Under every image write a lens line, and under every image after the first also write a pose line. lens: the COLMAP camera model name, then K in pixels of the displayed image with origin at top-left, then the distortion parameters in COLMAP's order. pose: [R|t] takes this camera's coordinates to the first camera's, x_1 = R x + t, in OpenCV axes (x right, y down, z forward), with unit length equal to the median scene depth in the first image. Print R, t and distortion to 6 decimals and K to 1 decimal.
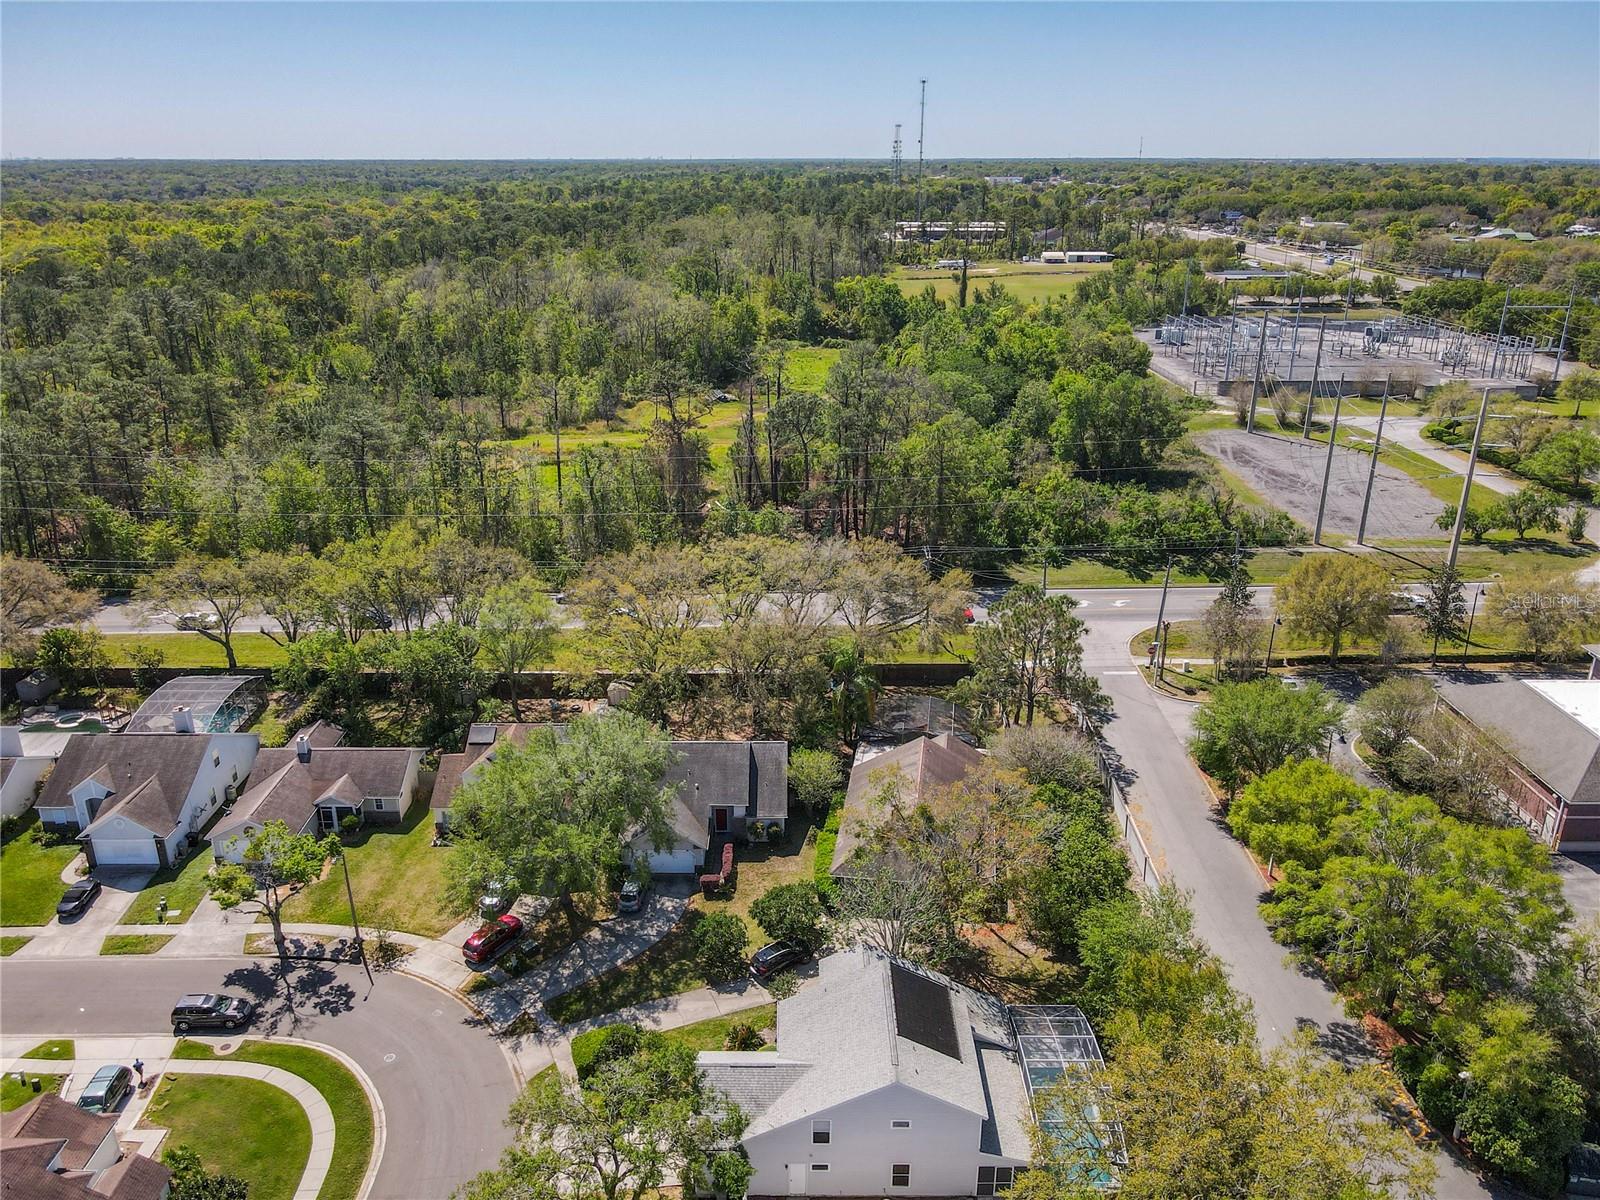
lens RADIAL K [[1193.6, 0, 800.0], [0, 1193.6, 600.0], [0, 0, 1]] dist [0.003396, 0.007126]
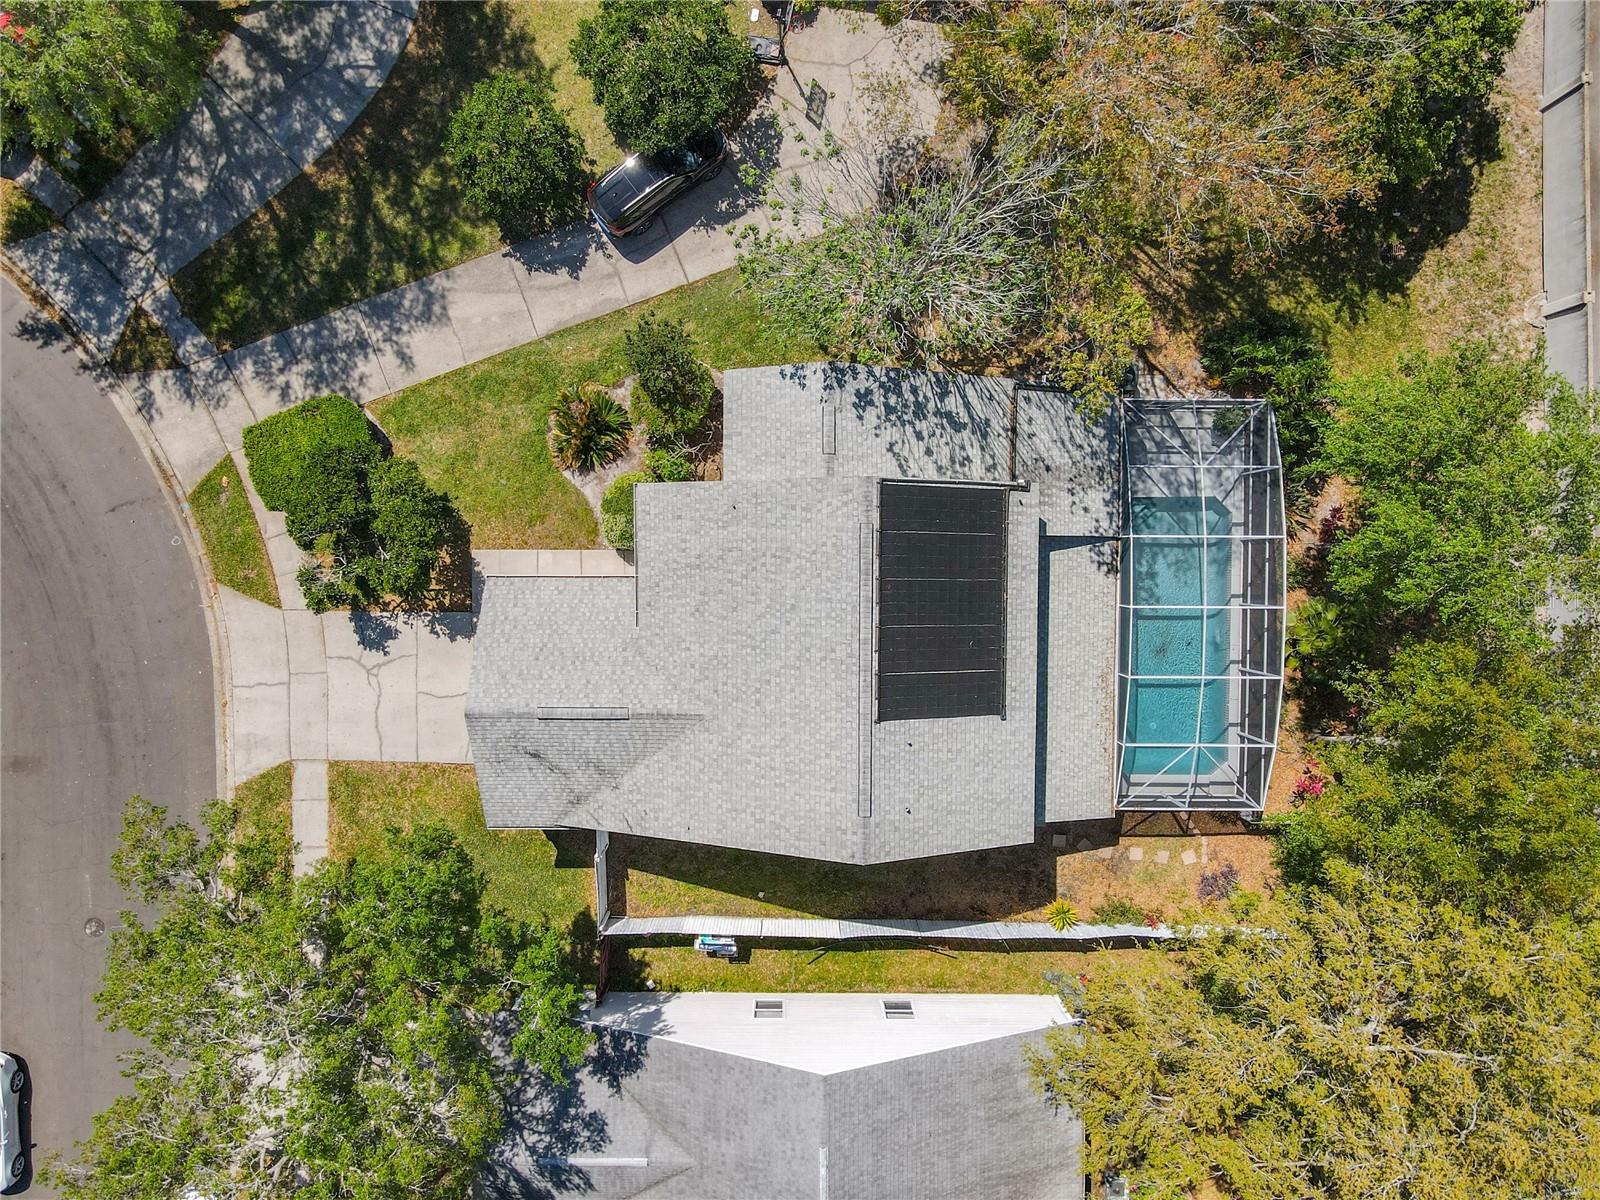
lens RADIAL K [[1193.6, 0, 800.0], [0, 1193.6, 600.0], [0, 0, 1]] dist [0.003396, 0.007126]
pose [[0.999957, 0.009198, 0.001543, 0.041010], [-0.004382, 0.317281, 0.948322, -0.081644], [0.008234, -0.948287, 0.317307, 0.730607]]
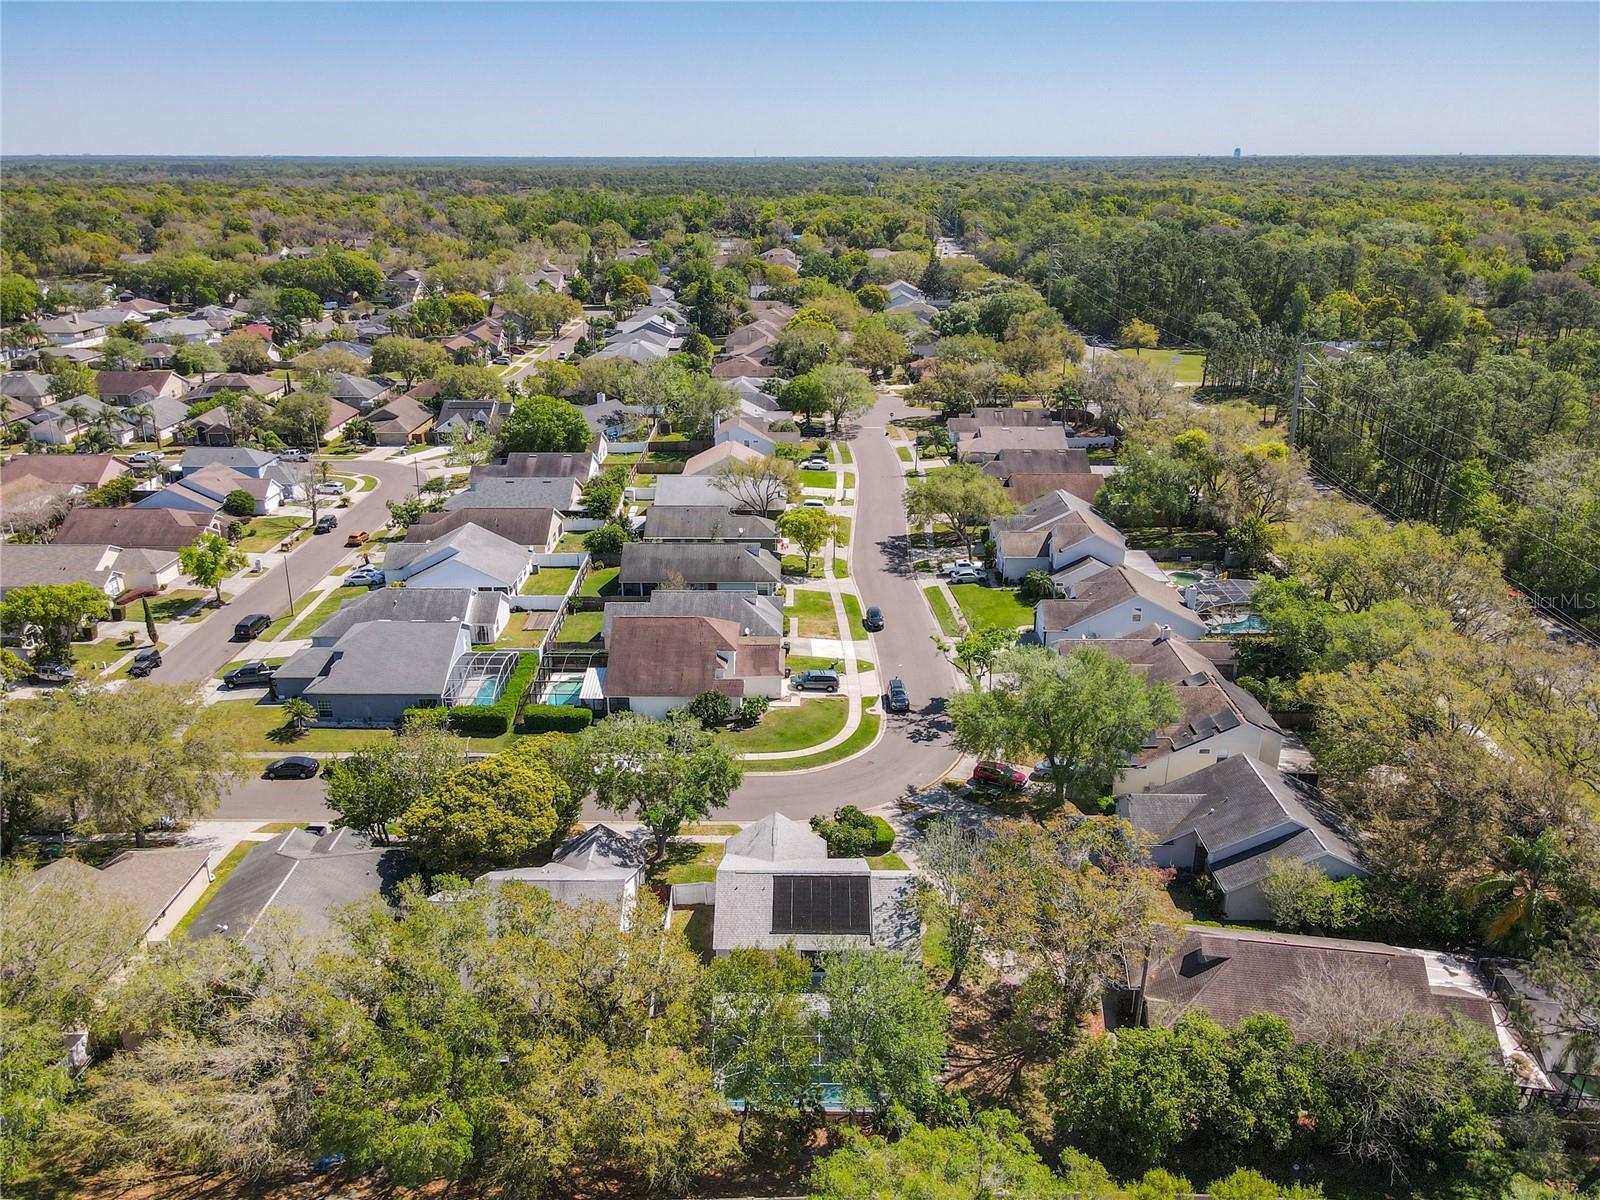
lens RADIAL K [[1193.6, 0, 800.0], [0, 1193.6, 600.0], [0, 0, 1]] dist [0.003396, 0.007126]
pose [[-0.008459, 0.351233, -0.936250, 0.890973], [-0.348080, 0.876694, 0.332036, -0.227933], [0.937427, 0.328699, 0.114842, 0.651812]]
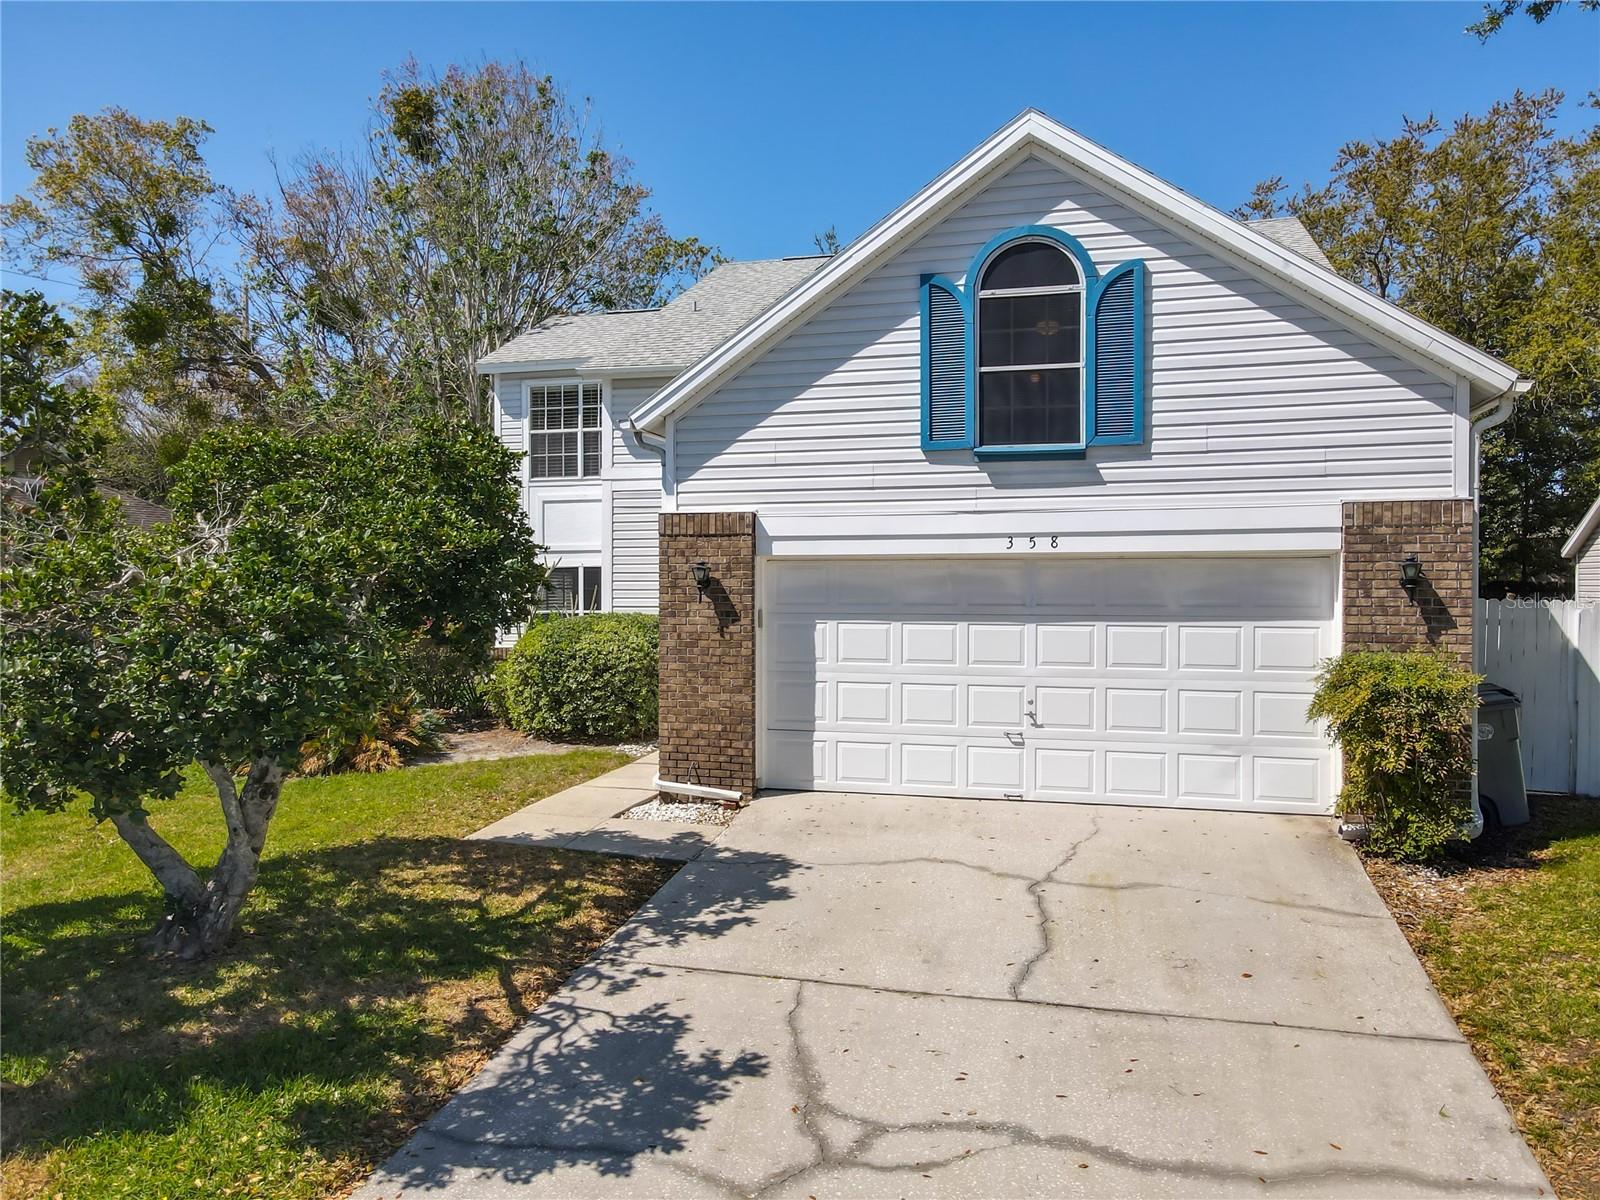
lens RADIAL K [[1169.6, 0, 800.0], [0, 1169.6, 600.0], [0, 0, 1]] dist [0.027997, 0.005077]
pose [[0.260332, -0.001623, 0.965518, -0.200001], [0.335442, 0.937860, -0.088869, 0.370498], [-0.905376, 0.347010, 0.244700, 0.832045]]
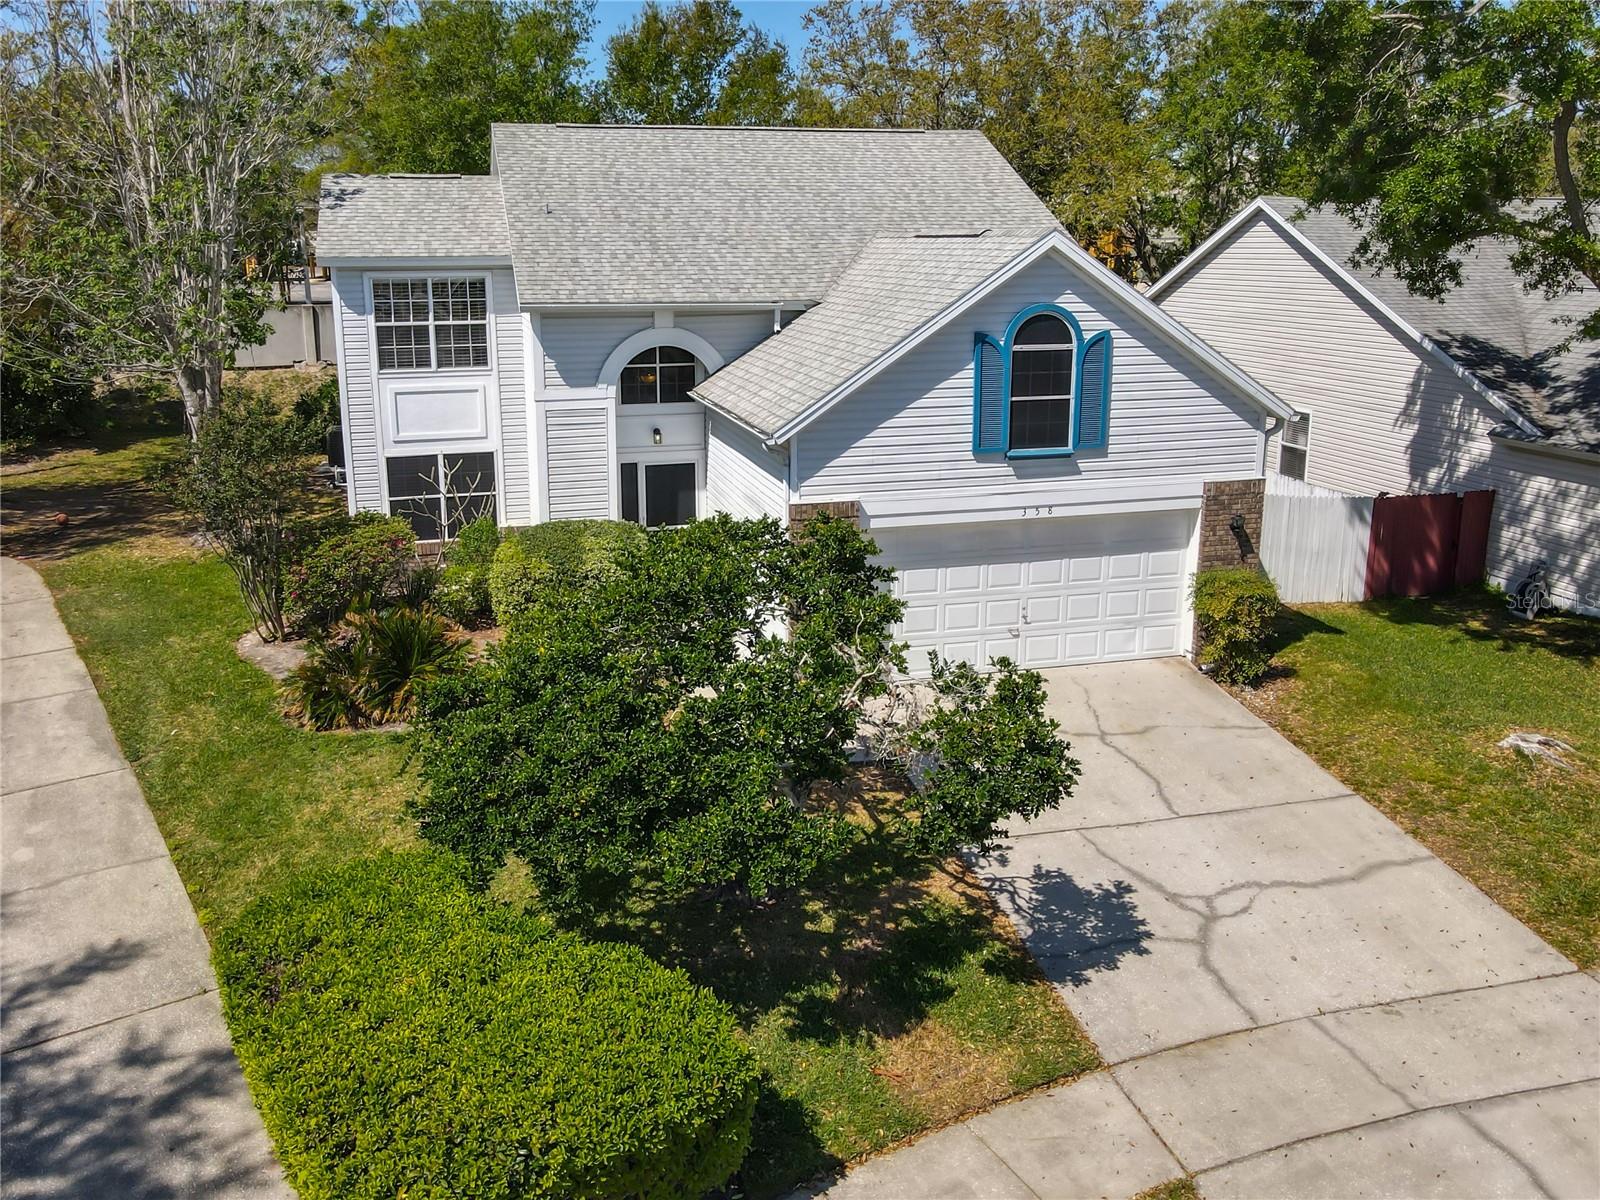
lens RADIAL K [[1263.6, 0, 791.6], [0, 1263.6, 509.3], [0, 0, 1]] dist [-0.029390, -0.003890]
pose [[-0.254550, -0.193039, 0.947597, -0.258117], [0.341513, 0.898795, 0.274837, 0.290362], [-0.904750, 0.393577, -0.162863, 0.908745]]
